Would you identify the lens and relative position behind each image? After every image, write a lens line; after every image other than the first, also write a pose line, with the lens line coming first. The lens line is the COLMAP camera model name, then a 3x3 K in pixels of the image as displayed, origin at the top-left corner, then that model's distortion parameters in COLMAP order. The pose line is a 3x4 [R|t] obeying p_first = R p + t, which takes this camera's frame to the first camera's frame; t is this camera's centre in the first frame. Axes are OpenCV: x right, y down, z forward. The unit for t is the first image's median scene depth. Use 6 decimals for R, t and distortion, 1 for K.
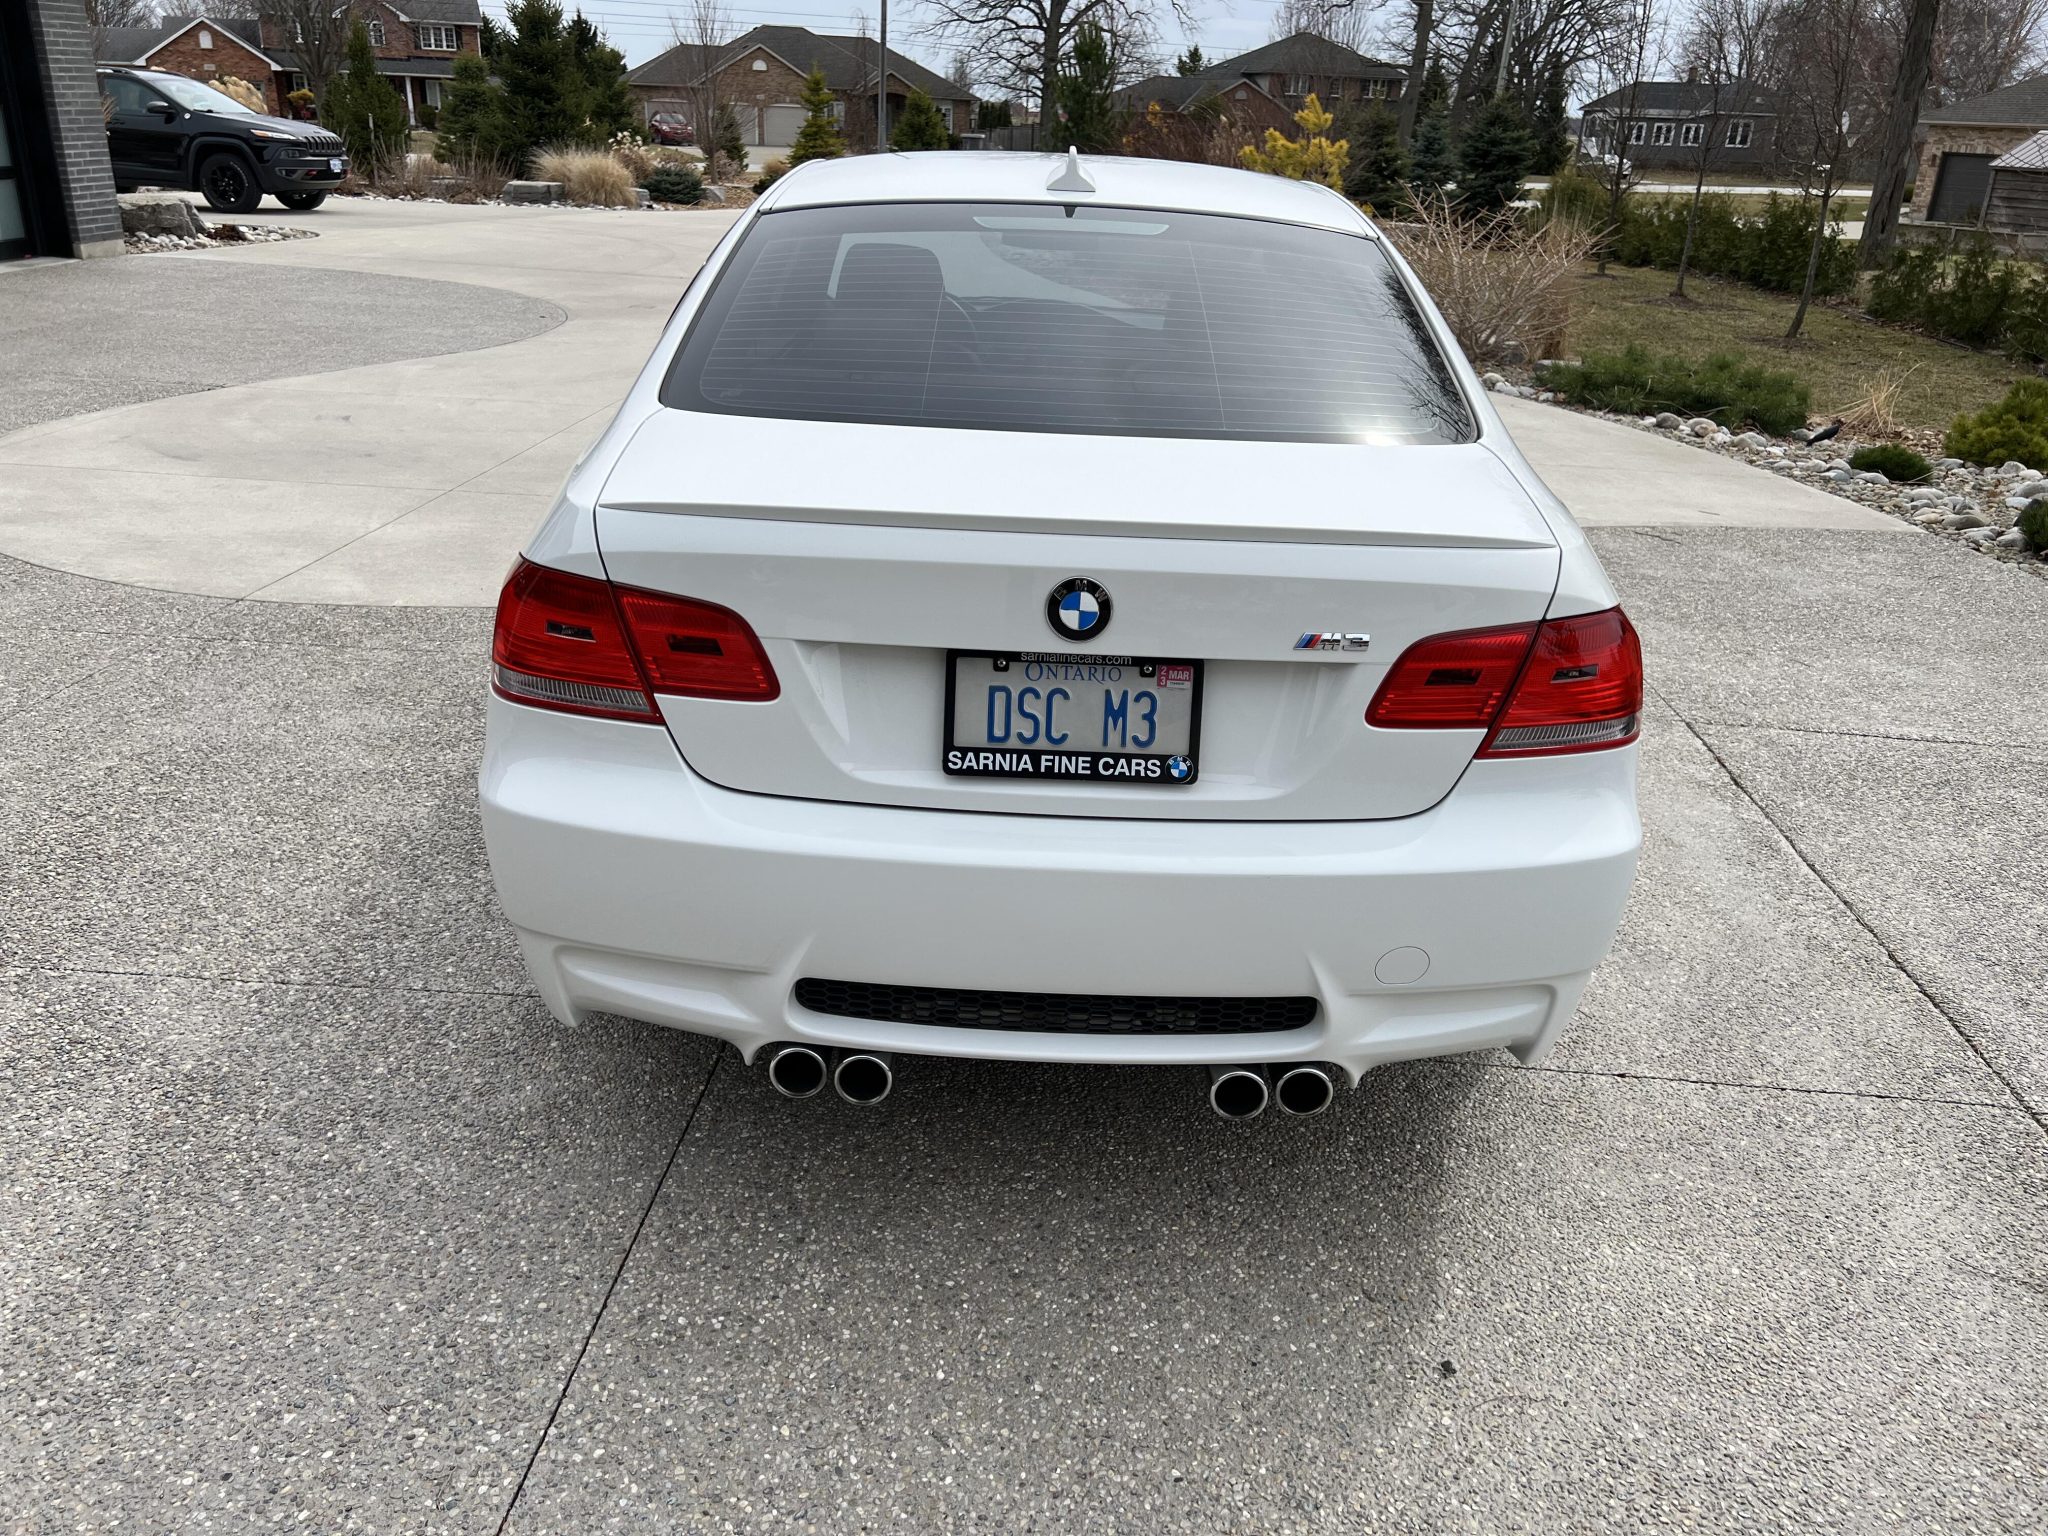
lens RADIAL K [[1520.8, 0, 1024.0], [0, 1520.8, 773.6], [0, 0, 1]] dist [0.049430, -0.051862]
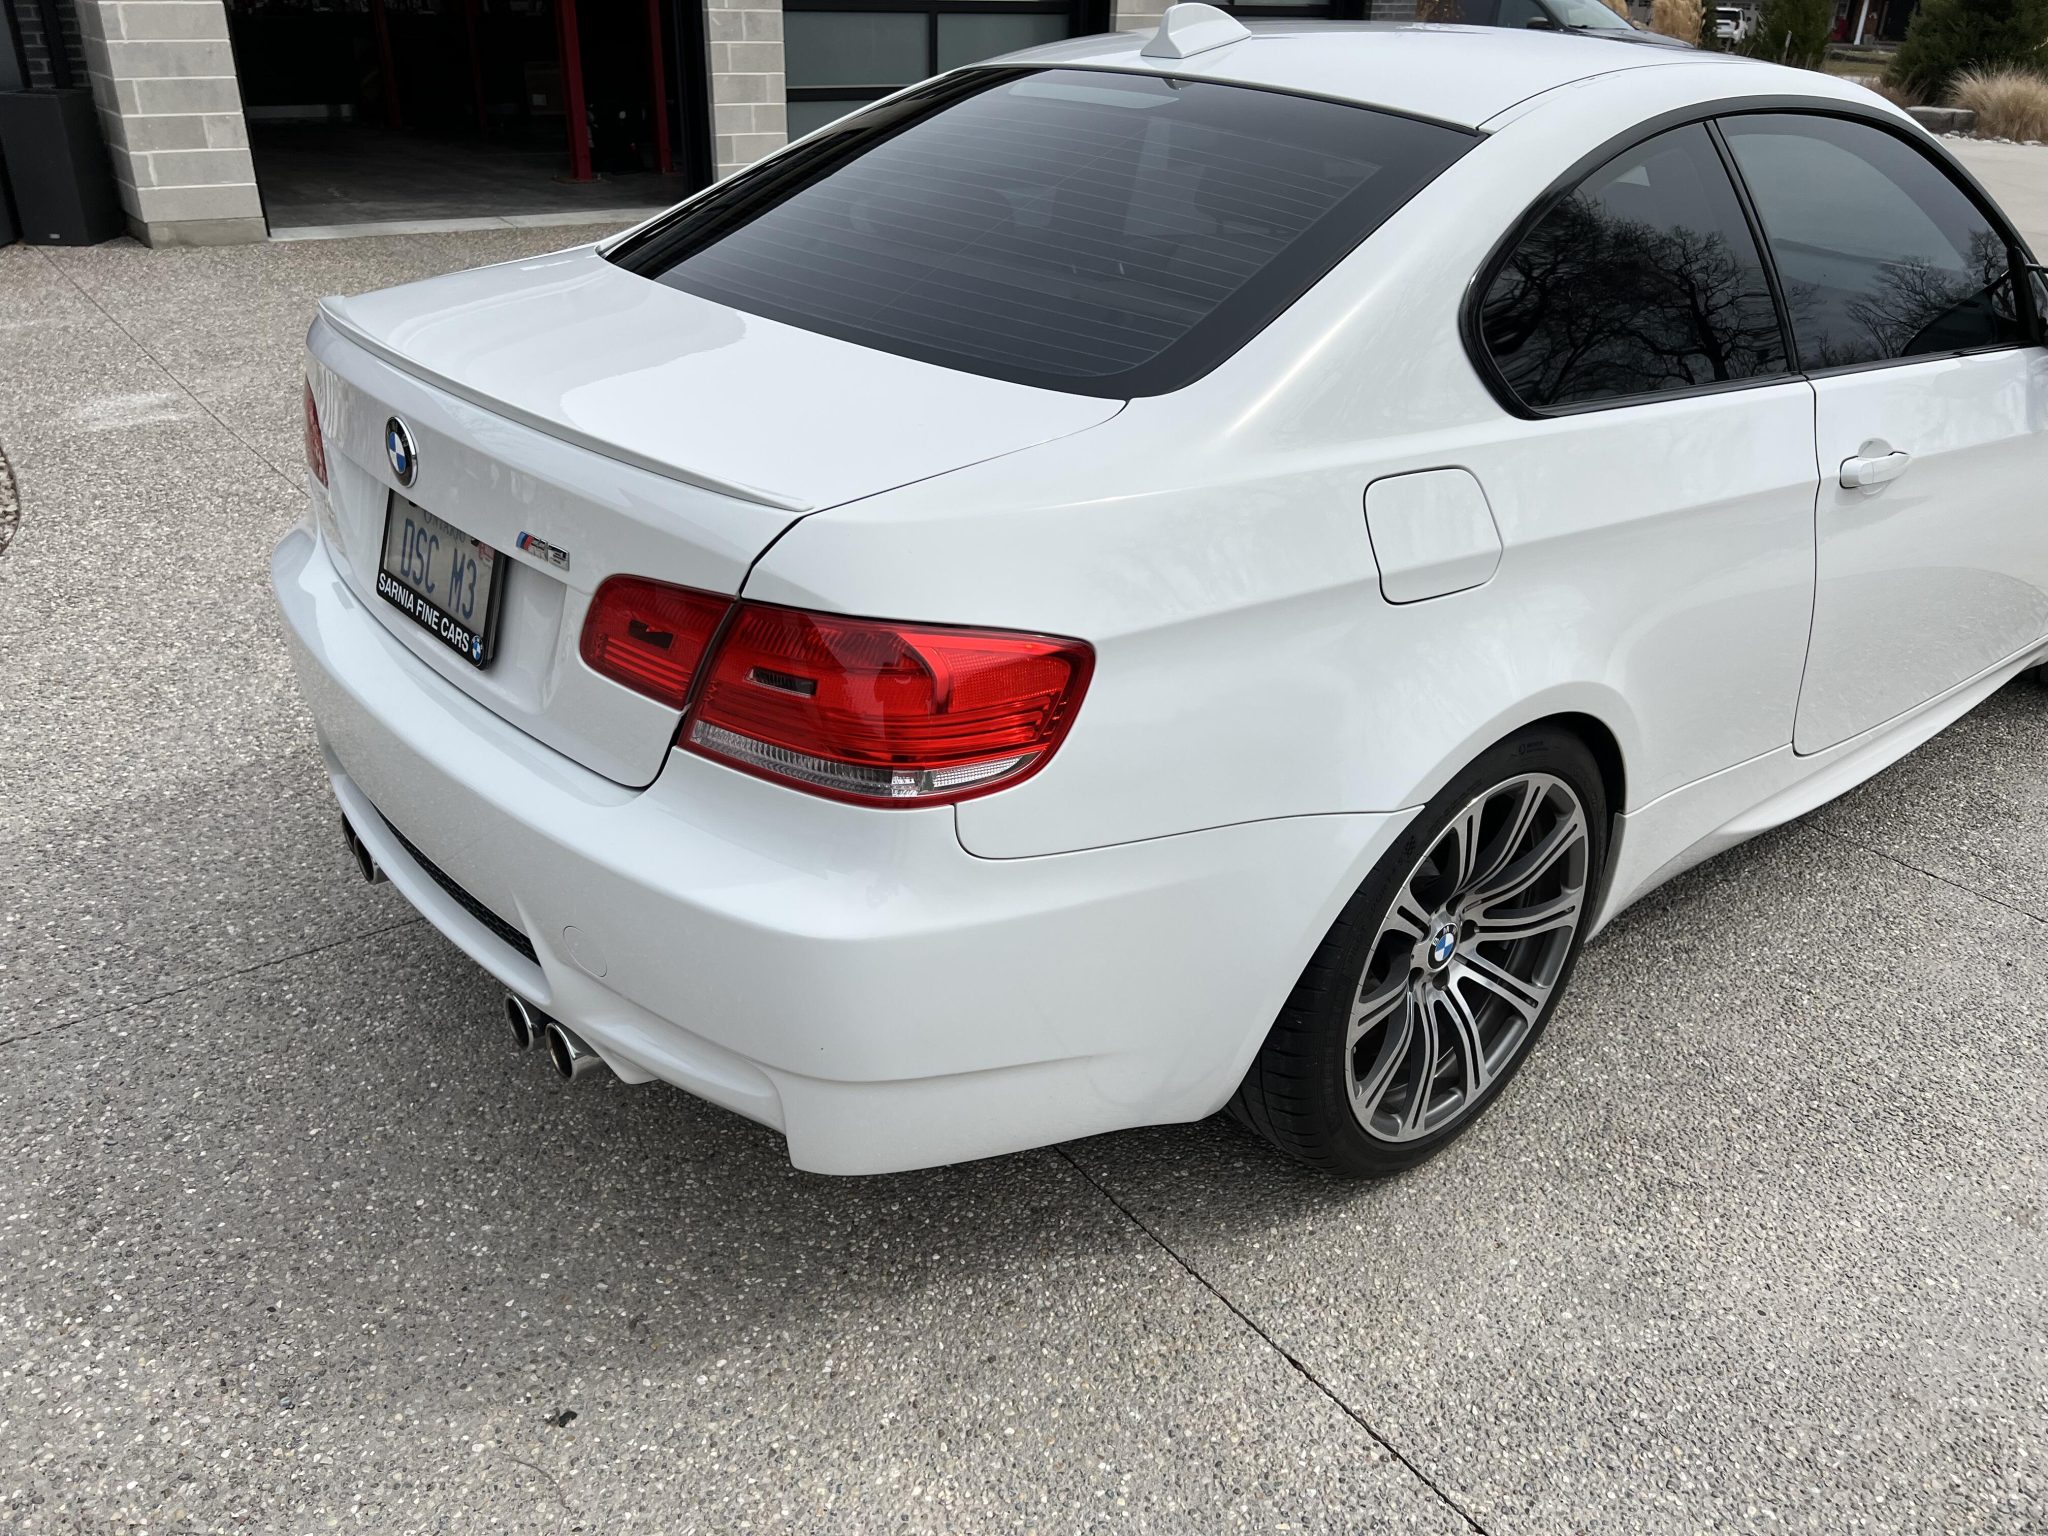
lens RADIAL K [[1520.8, 0, 1024.0], [0, 1520.8, 773.6], [0, 0, 1]] dist [0.049430, -0.051862]
pose [[0.664872, 0.326186, -0.671973, 0.980584], [-0.298115, 0.940737, 0.161683, -0.183496], [0.684889, 0.092826, 0.722711, 0.559435]]
